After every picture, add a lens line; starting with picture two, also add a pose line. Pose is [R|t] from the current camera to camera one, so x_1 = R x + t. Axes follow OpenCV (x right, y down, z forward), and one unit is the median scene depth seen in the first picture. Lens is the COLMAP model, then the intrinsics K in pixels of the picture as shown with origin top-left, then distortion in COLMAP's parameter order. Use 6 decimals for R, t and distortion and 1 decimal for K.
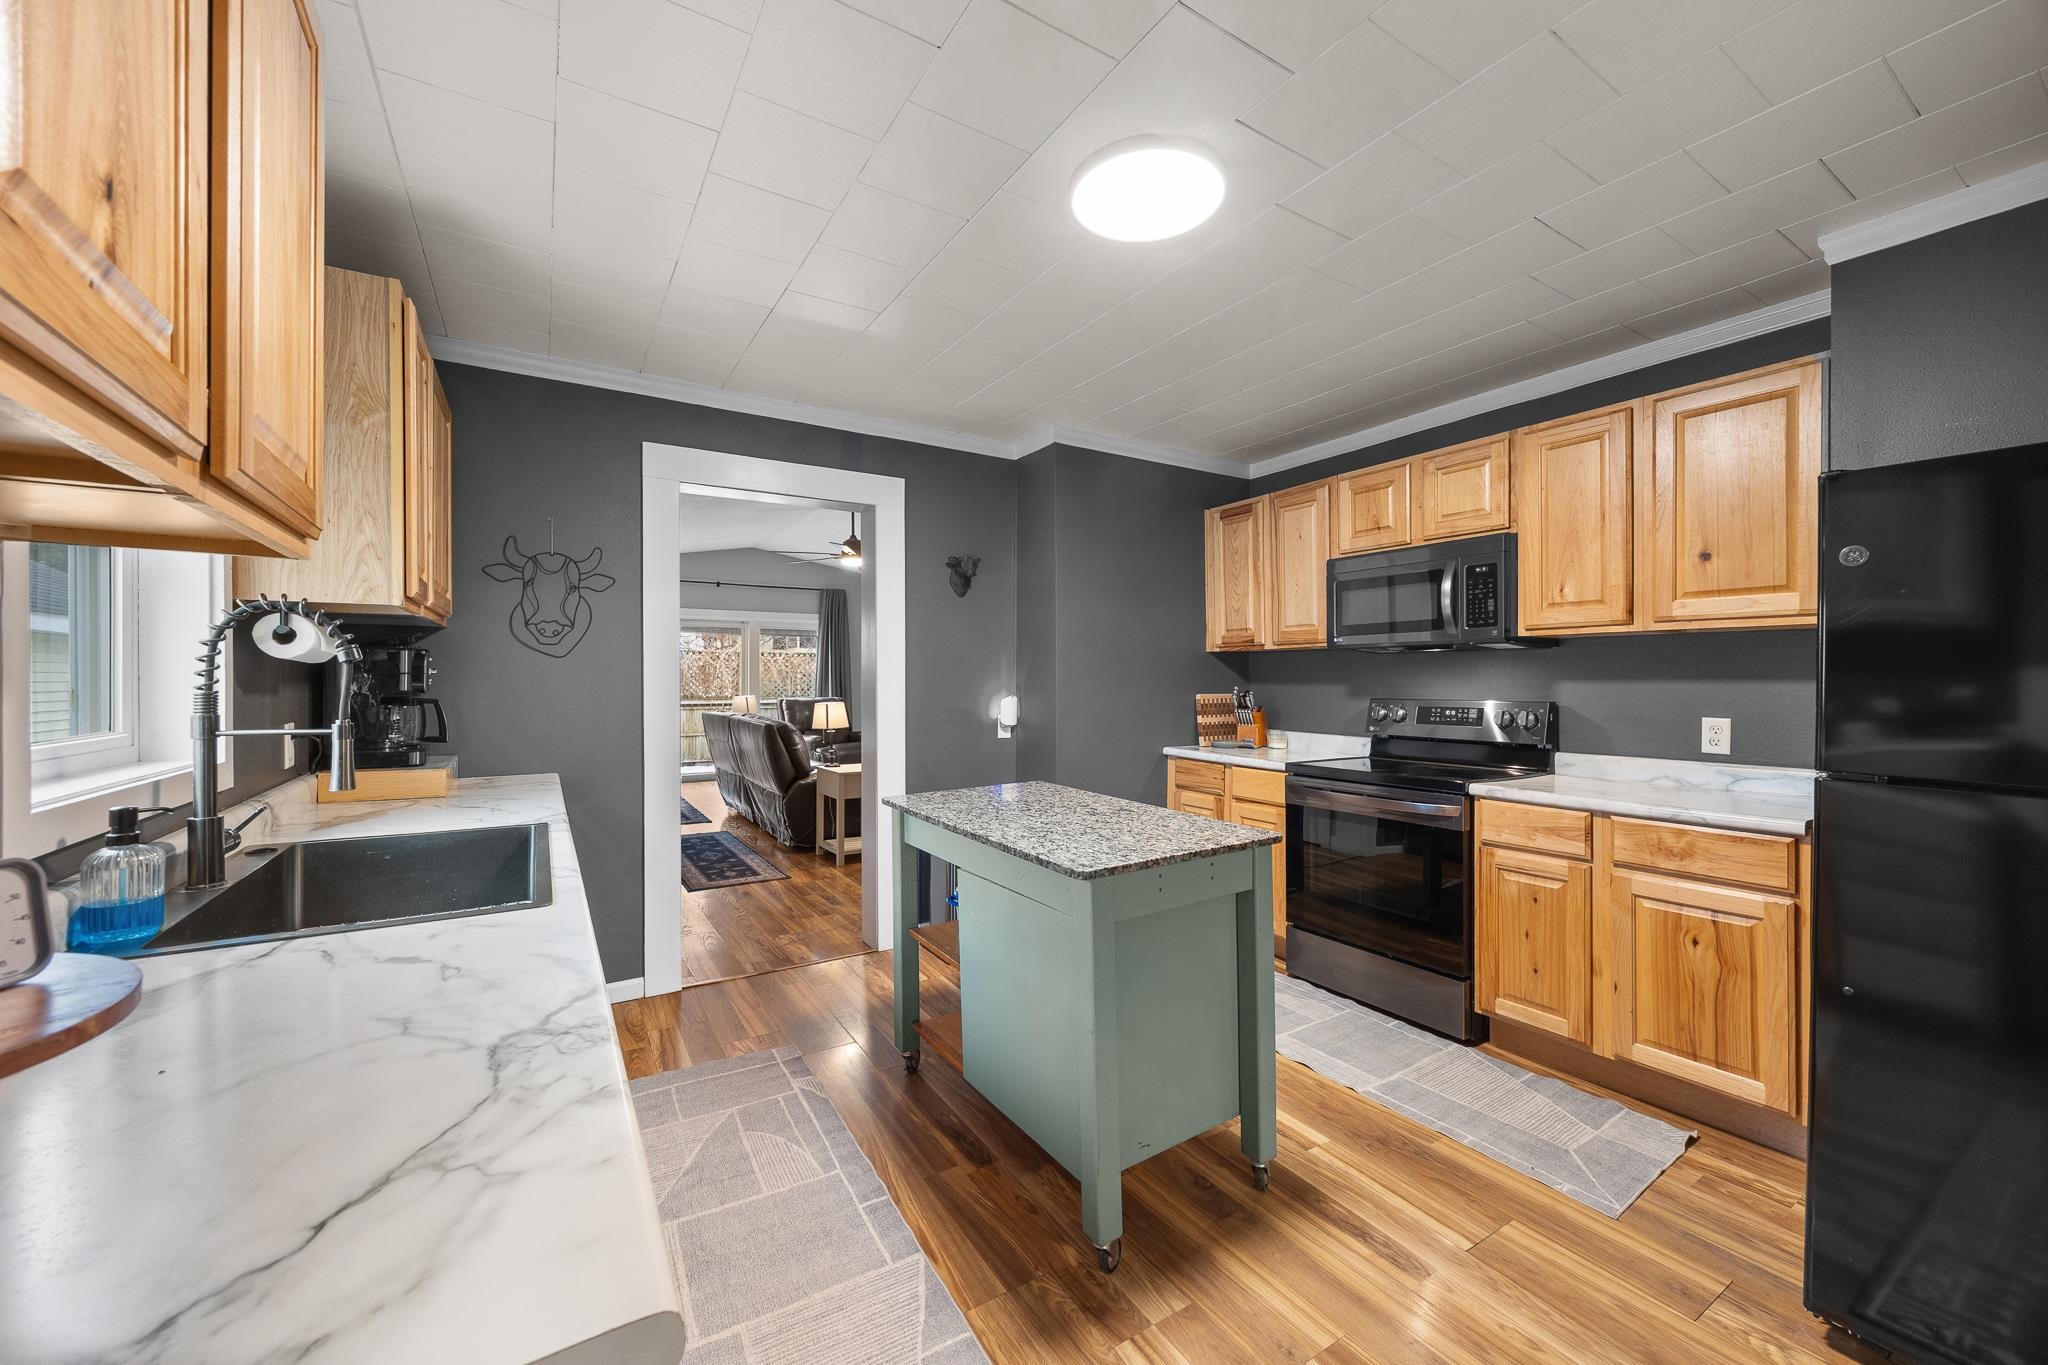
lens RADIAL K [[785.4, 0, 1018.0], [0, 785.4, 676.6], [0, 0, 1]] dist [-0.001750, -0.000076]
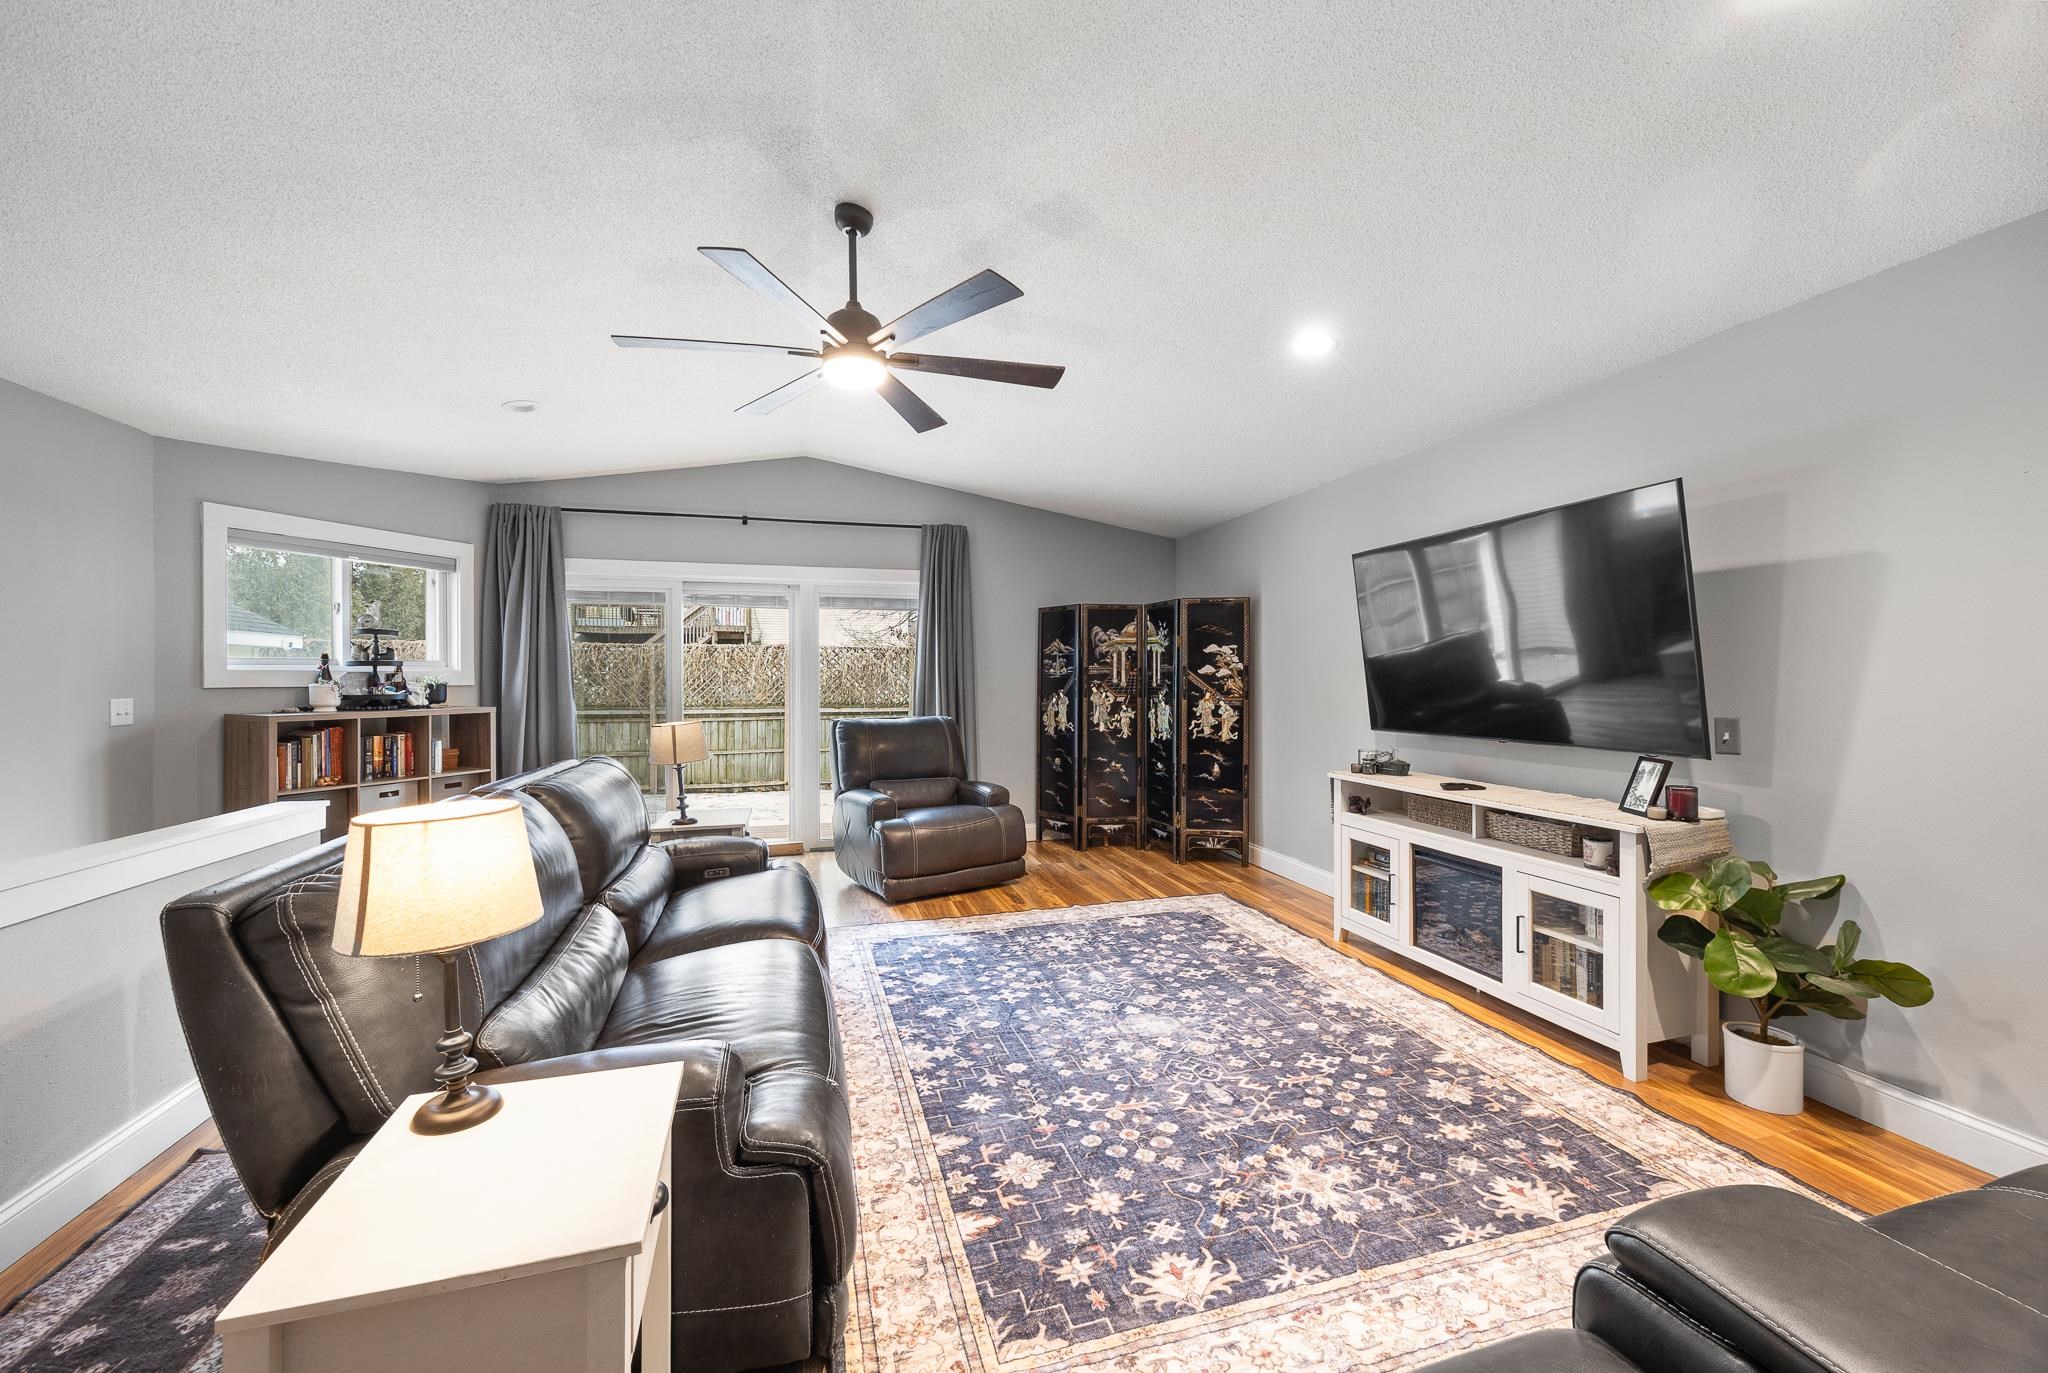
lens RADIAL K [[791.4, 0, 1014.8], [0, 791.4, 679.5], [0, 0, 1]] dist [-0.001103, 0.000025]
pose [[0.957552, -0.003398, -0.288241, -0.073692], [0.004351, 0.999987, 0.002665, -0.003115], [0.288228, -0.003806, 0.957554, 1.521433]]
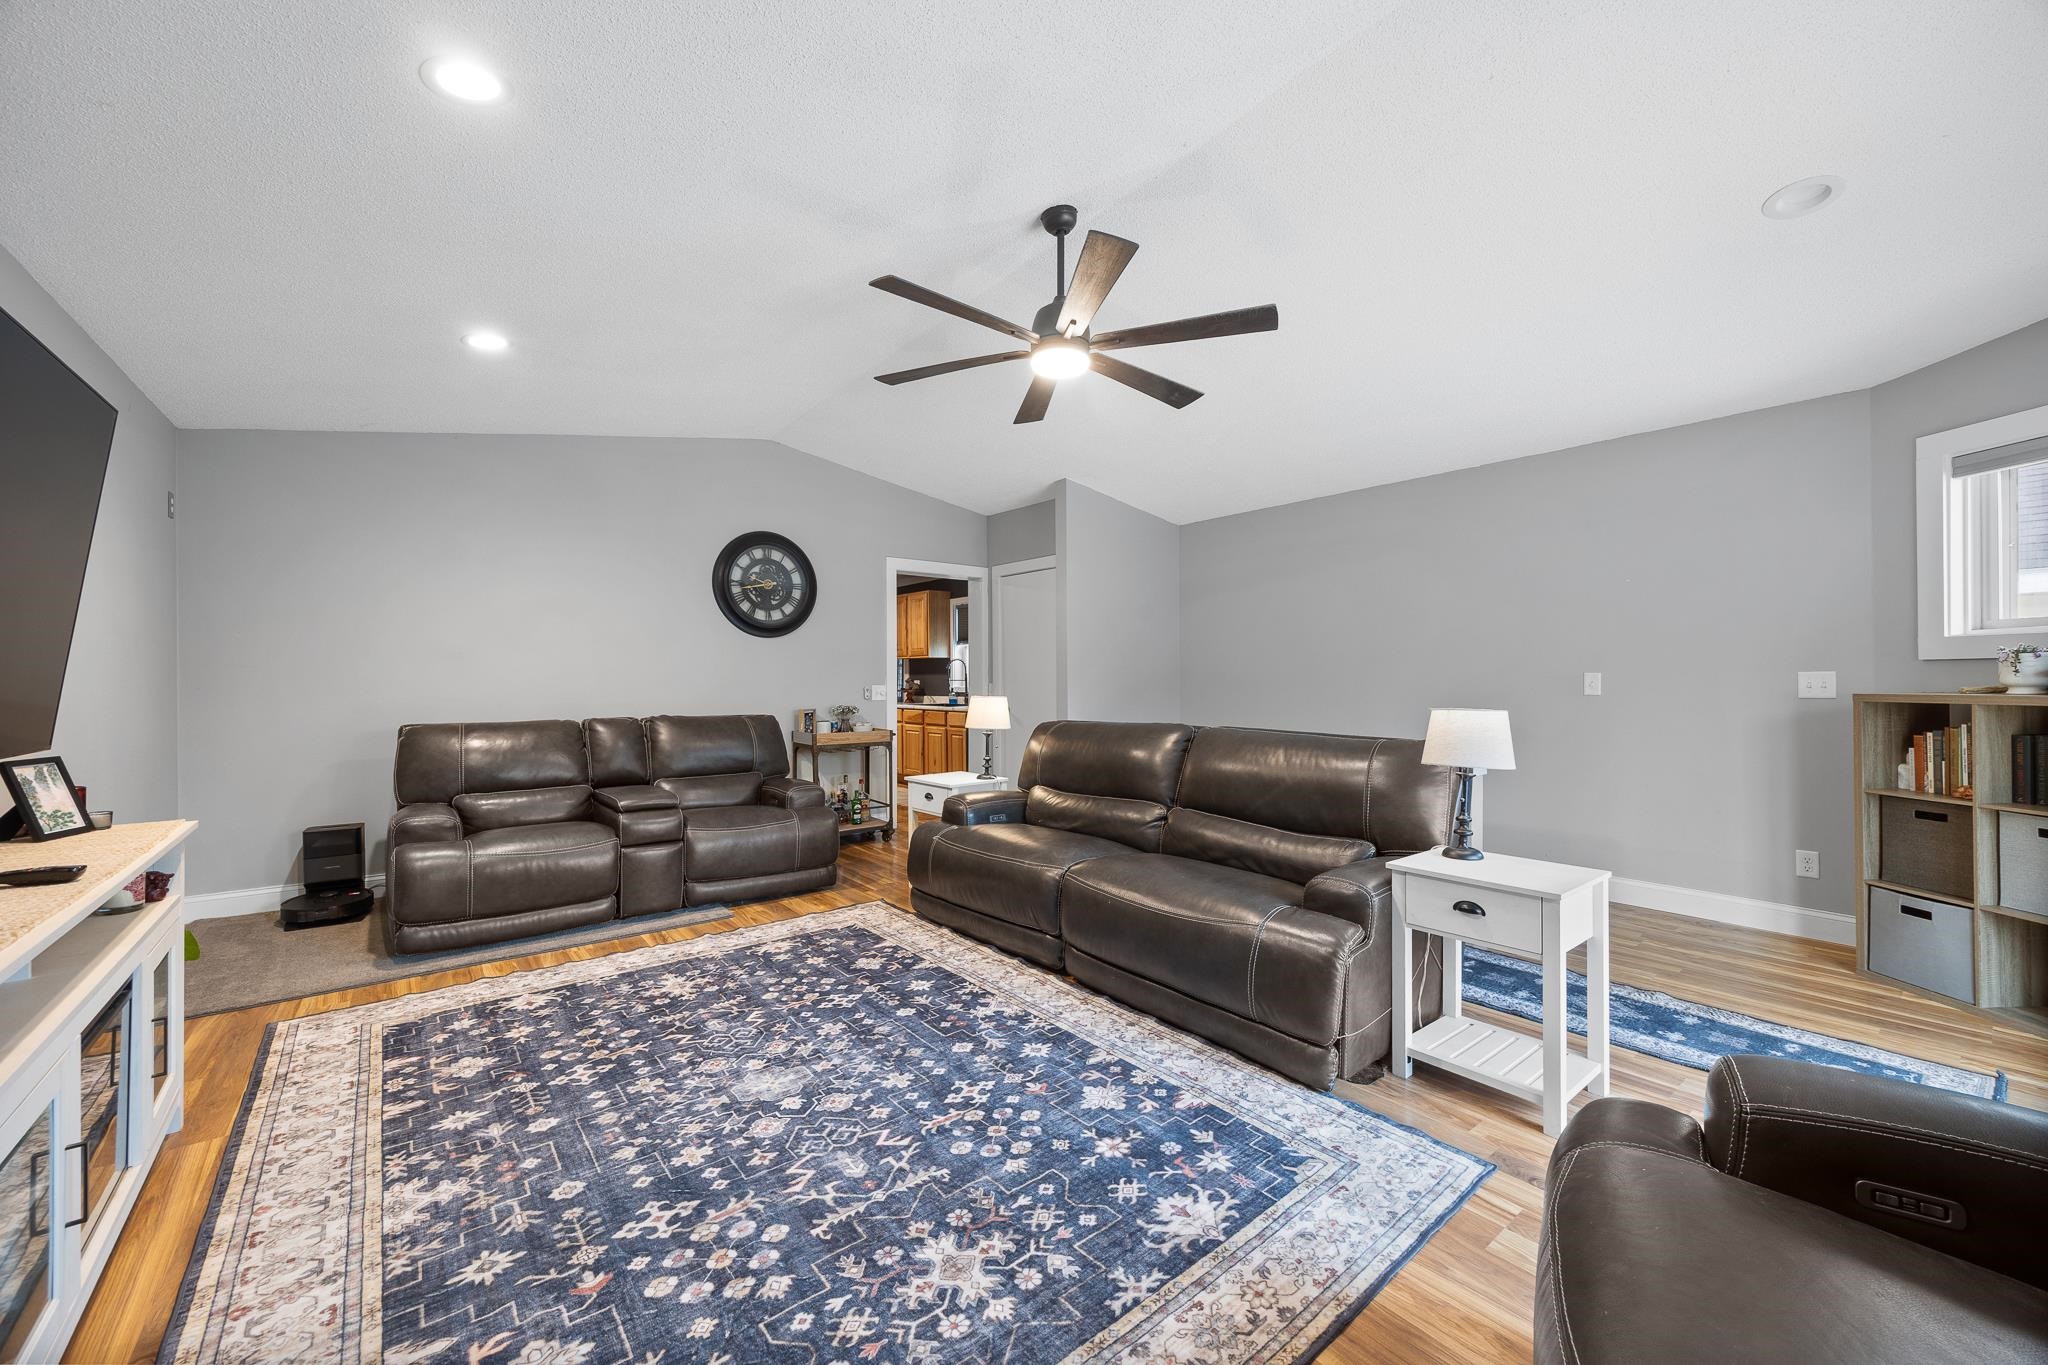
lens RADIAL K [[785.3, 0, 1024.0], [0, 785.3, 682.5], [0, 0, 1]] dist [0.000386, 0.000023]
pose [[-0.993275, 0.003536, -0.115721, -0.335555], [0.003612, 0.999993, -0.000450, 0.031084], [0.115719, -0.000865, -0.993282, 3.166791]]
